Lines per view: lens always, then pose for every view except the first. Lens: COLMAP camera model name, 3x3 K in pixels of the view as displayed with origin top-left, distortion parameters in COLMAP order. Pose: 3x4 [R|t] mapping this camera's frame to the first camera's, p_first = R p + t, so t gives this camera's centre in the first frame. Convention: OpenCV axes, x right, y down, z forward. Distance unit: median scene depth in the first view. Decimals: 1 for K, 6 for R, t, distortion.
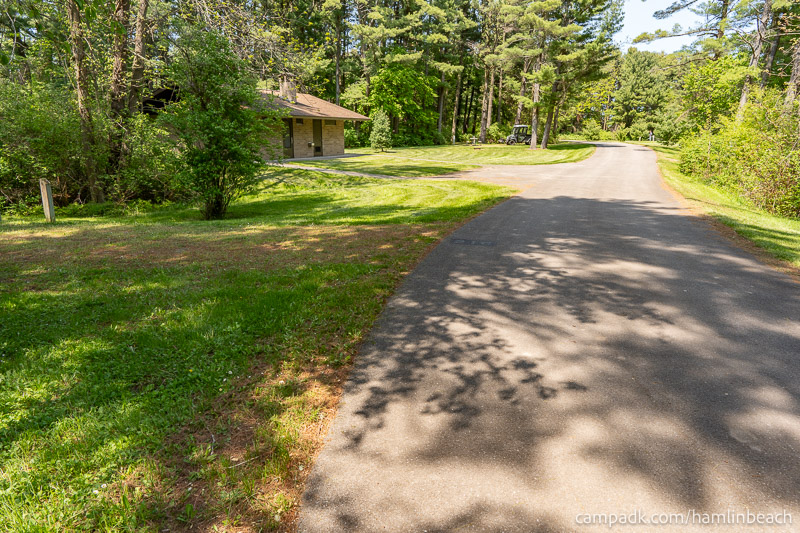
lens RADIAL K [[530.7, 0, 400.0], [0, 530.7, 266.5], [0, 0, 1]] dist [-0.005315, -0.000751]
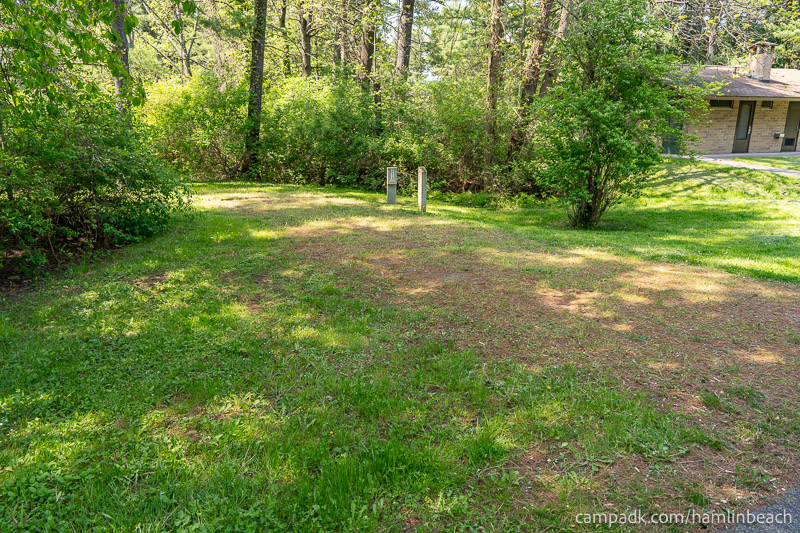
lens RADIAL K [[530.7, 0, 400.0], [0, 530.7, 266.5], [0, 0, 1]] dist [-0.005315, -0.000751]
pose [[0.694927, 0.181373, -0.695830, 0.021230], [-0.168001, 0.981839, 0.088141, -0.035115], [0.699179, 0.055649, 0.712777, 0.150388]]
